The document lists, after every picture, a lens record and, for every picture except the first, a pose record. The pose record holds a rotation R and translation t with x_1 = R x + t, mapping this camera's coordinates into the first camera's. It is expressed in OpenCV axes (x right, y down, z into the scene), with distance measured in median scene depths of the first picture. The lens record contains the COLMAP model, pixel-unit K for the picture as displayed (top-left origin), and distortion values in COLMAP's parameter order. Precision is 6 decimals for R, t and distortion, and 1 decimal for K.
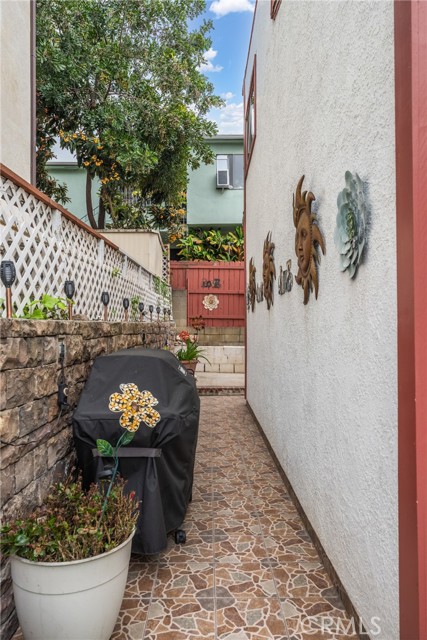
lens RADIAL K [[435.1, 0, 209.2], [0, 435.1, 319.9], [0, 0, 1]] dist [-0.002245, -0.001604]
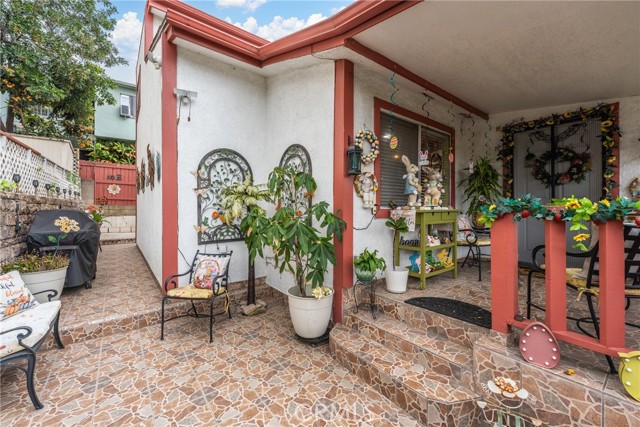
lens RADIAL K [[261.1, 0, 317.8], [0, 261.1, 212.4], [0, 0, 1]] dist [-0.000329, 0.001329]
pose [[0.793159, 0.004439, 0.608998, 0.016336], [-0.020780, 0.999588, 0.019779, 0.011203], [-0.608659, -0.028343, 0.792925, -0.262290]]
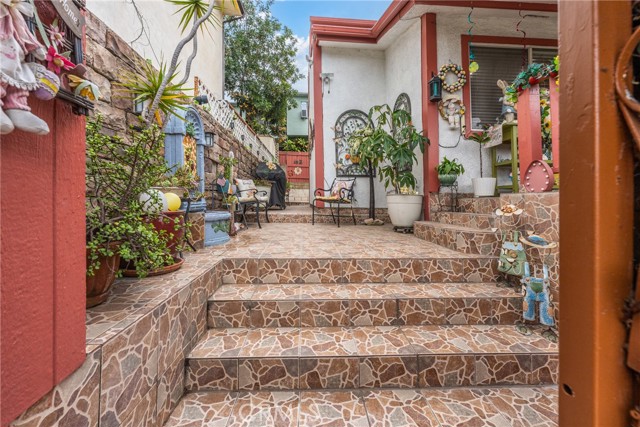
lens RADIAL K [[261.1, 0, 331.2], [0, 261.1, 200.8], [0, 0, 1]] dist [-0.000329, 0.001329]
pose [[0.994529, -0.006234, 0.104278, 0.041472], [0.004387, 0.999830, 0.017930, 0.115220], [-0.104372, -0.017374, 0.994387, -0.418981]]
